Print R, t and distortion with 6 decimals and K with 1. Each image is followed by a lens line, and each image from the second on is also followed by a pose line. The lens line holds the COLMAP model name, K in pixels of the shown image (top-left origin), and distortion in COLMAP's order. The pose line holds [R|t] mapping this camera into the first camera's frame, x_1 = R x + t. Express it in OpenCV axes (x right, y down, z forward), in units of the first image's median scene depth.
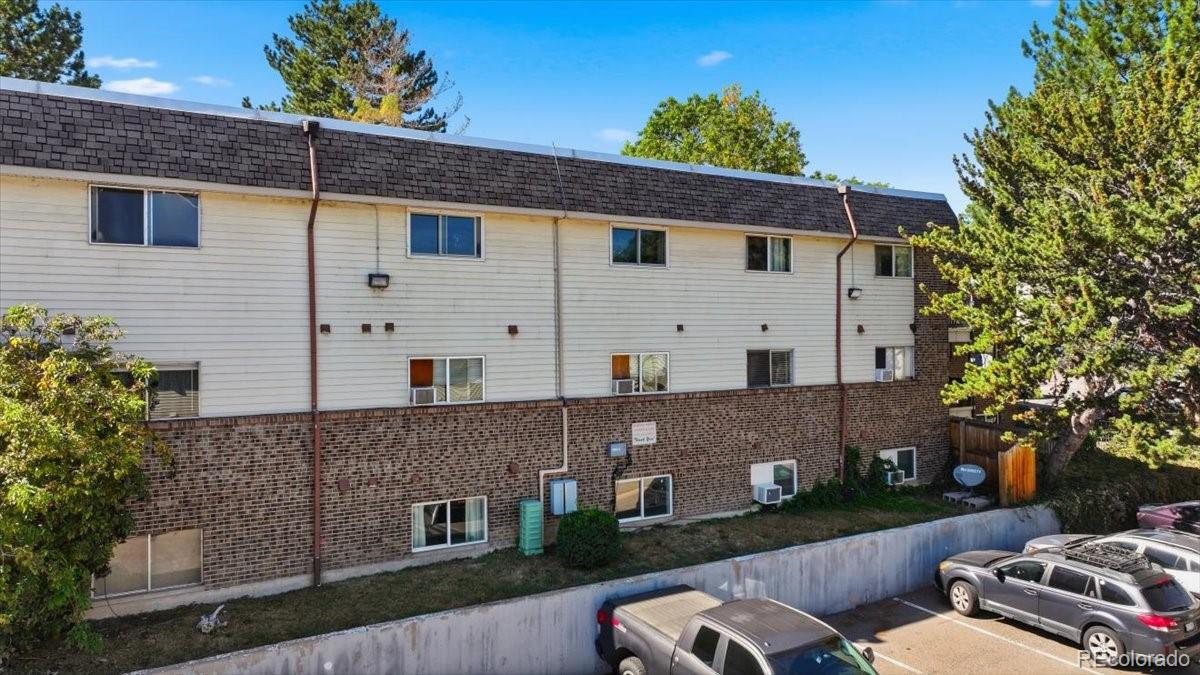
lens RADIAL K [[835.3, 0, 597.8], [0, 835.3, 338.8], [0, 0, 1]] dist [0.010163, 0.002363]
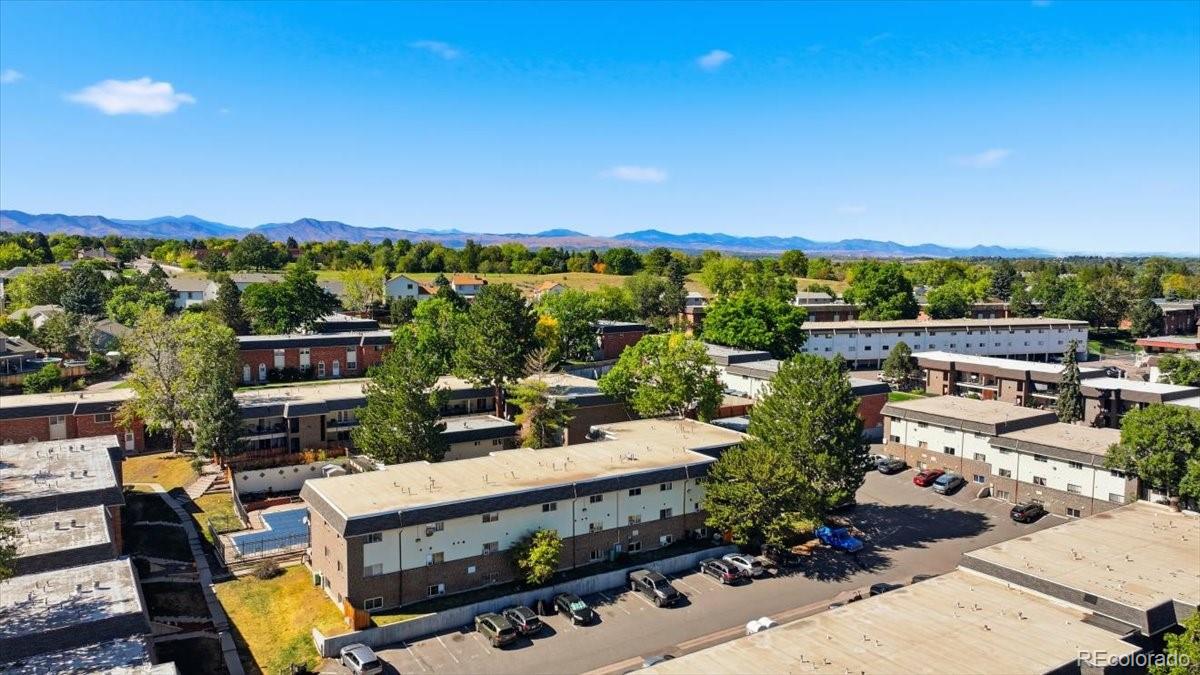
lens RADIAL K [[835.3, 0, 601.6], [0, 835.3, 336.4], [0, 0, 1]] dist [0.010163, 0.002363]
pose [[0.999558, 0.014698, 0.025837, -0.272292], [-0.016934, 0.995927, 0.088557, -1.408148], [-0.024430, -0.088956, 0.995736, -3.565617]]
